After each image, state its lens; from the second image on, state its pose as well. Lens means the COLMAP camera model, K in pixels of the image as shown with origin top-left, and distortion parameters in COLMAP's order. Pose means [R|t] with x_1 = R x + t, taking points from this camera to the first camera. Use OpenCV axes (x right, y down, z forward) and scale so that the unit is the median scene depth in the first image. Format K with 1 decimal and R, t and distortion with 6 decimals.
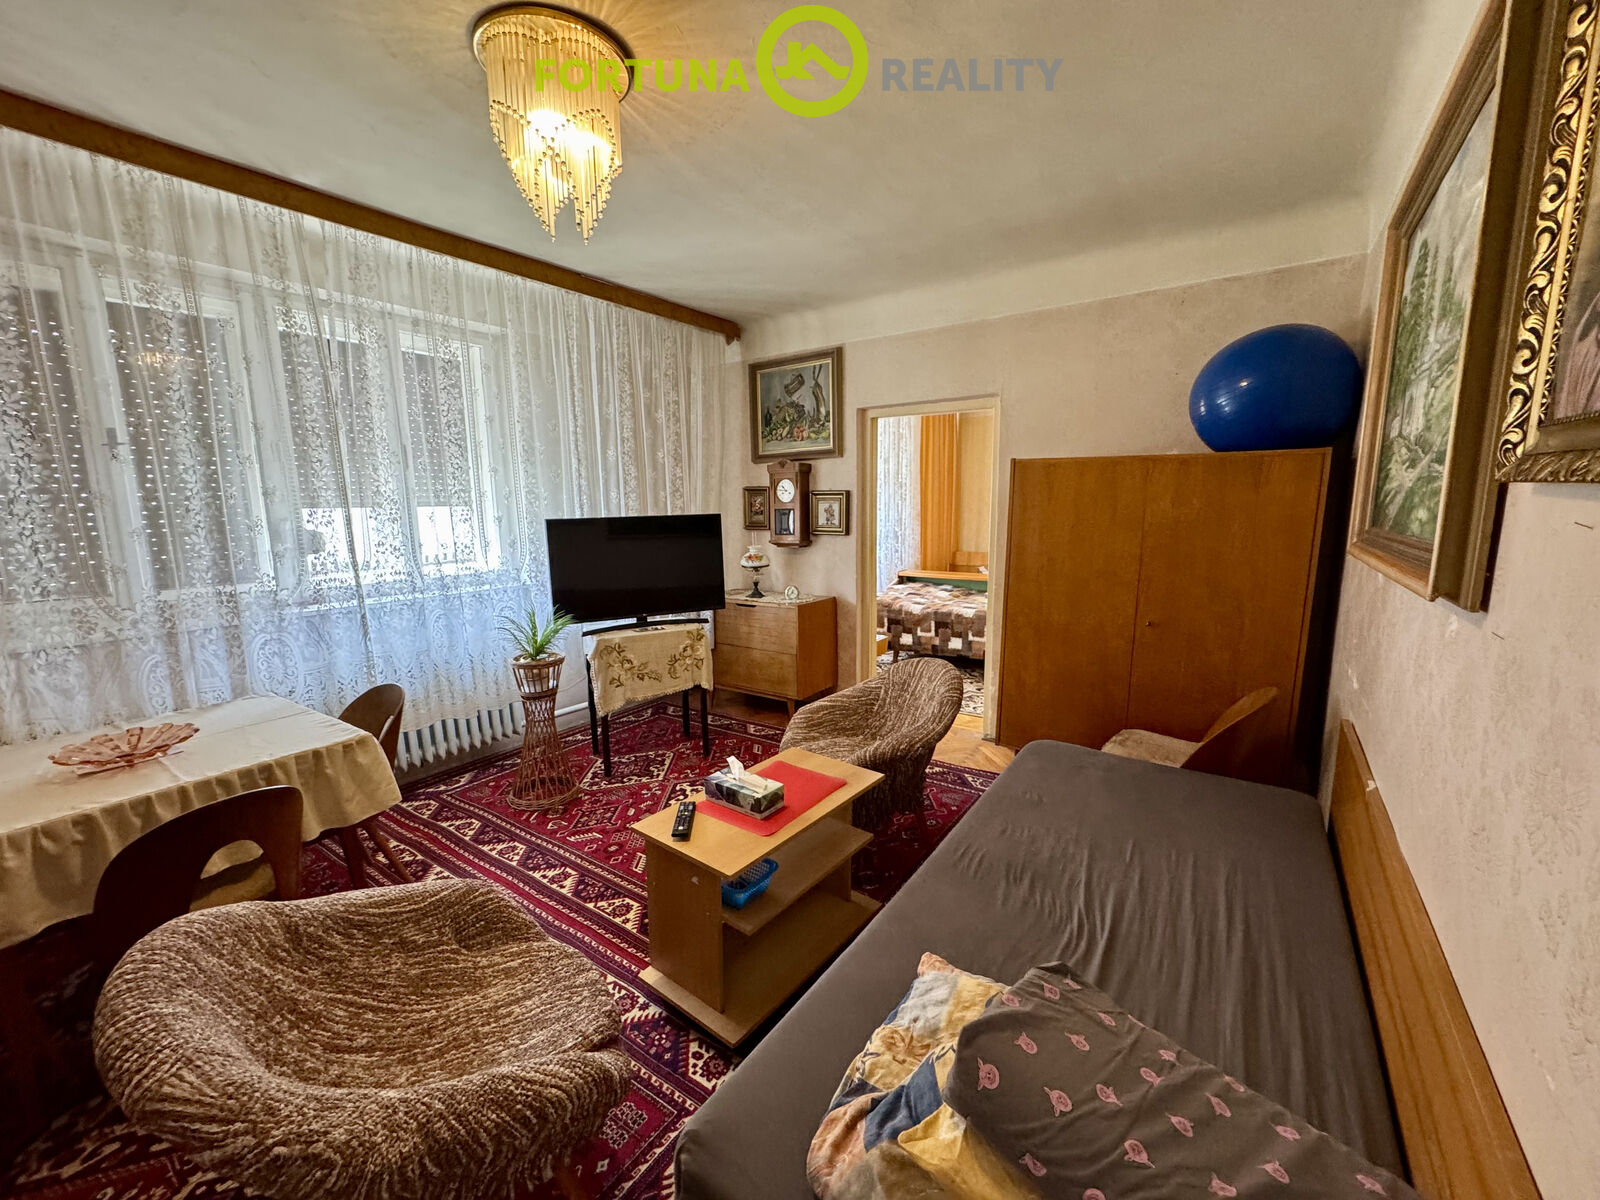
lens RADIAL K [[641.8, 0, 801.7], [0, 641.8, 606.2], [0, 0, 1]] dist [-0.002077, 0.001413]
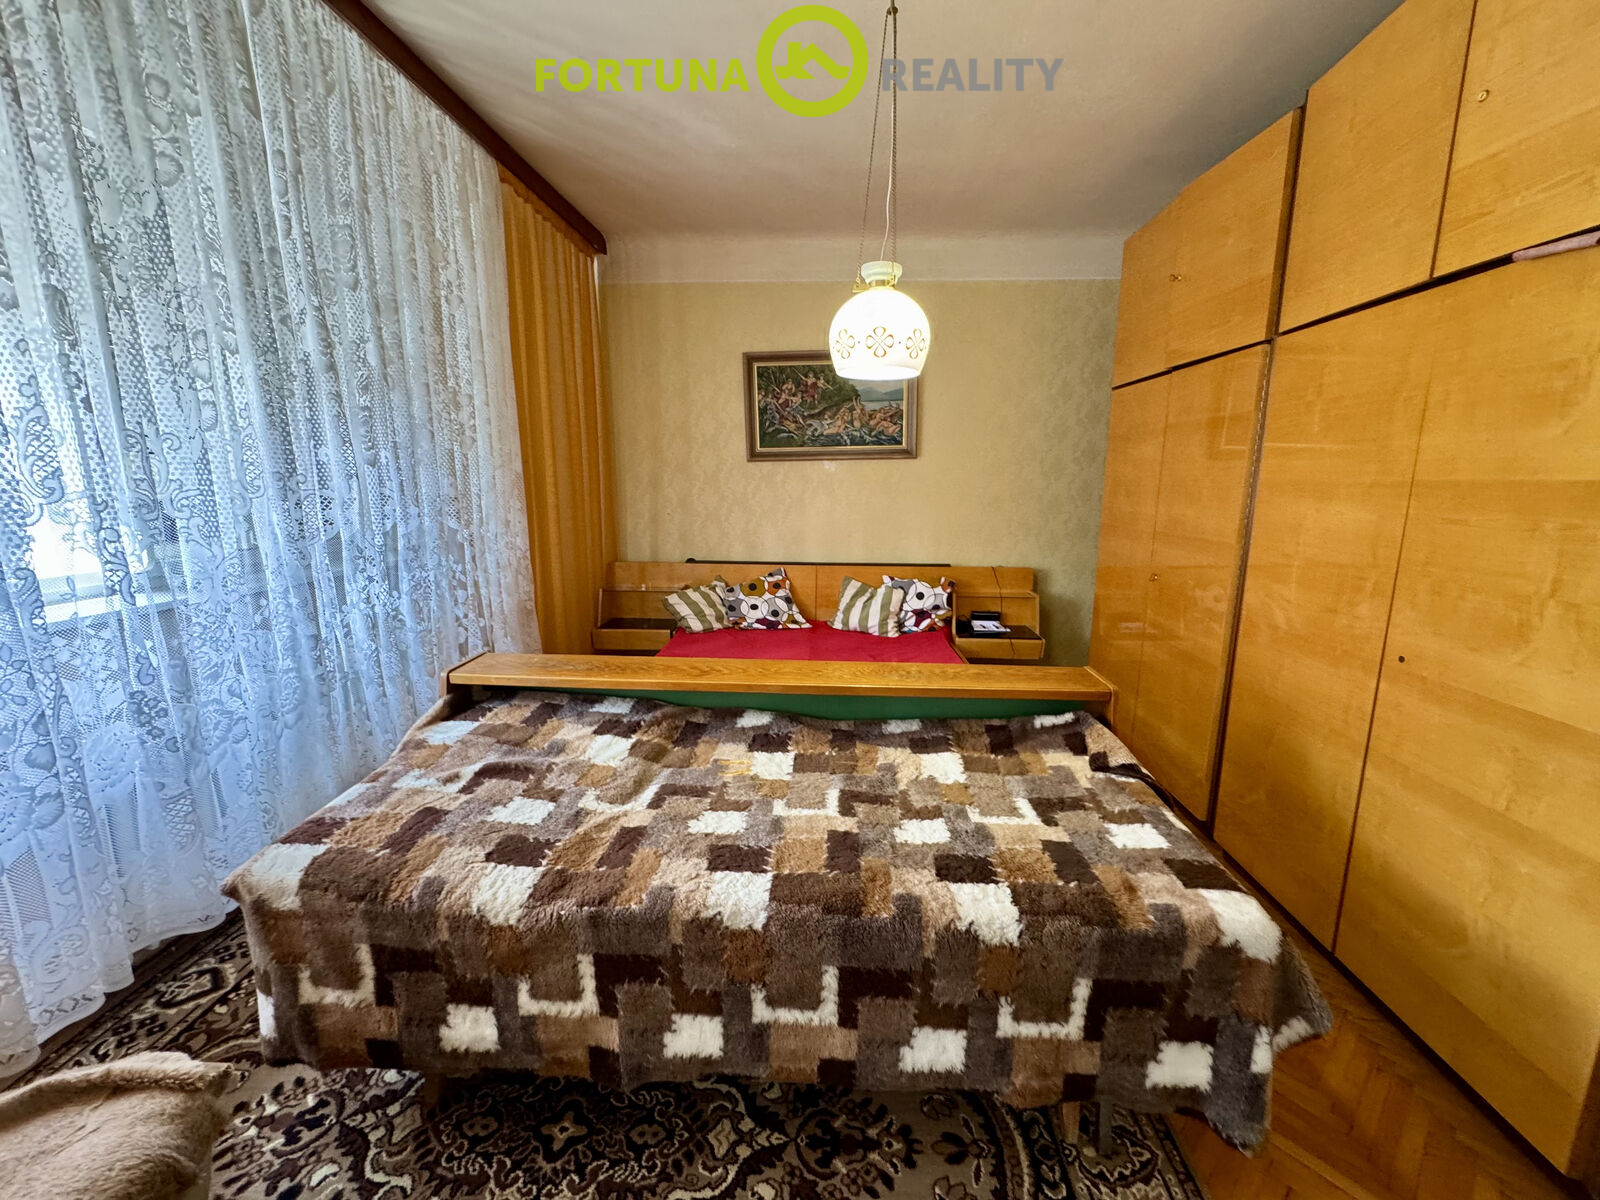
lens RADIAL K [[641.8, 0, 804.0], [0, 641.8, 599.3], [0, 0, 1]] dist [-0.002077, 0.001413]
pose [[0.849899, -0.081565, 0.520594, 0.158282], [0.067553, 0.996661, 0.045870, -0.102263], [-0.522597, -0.003818, 0.852571, 0.748647]]
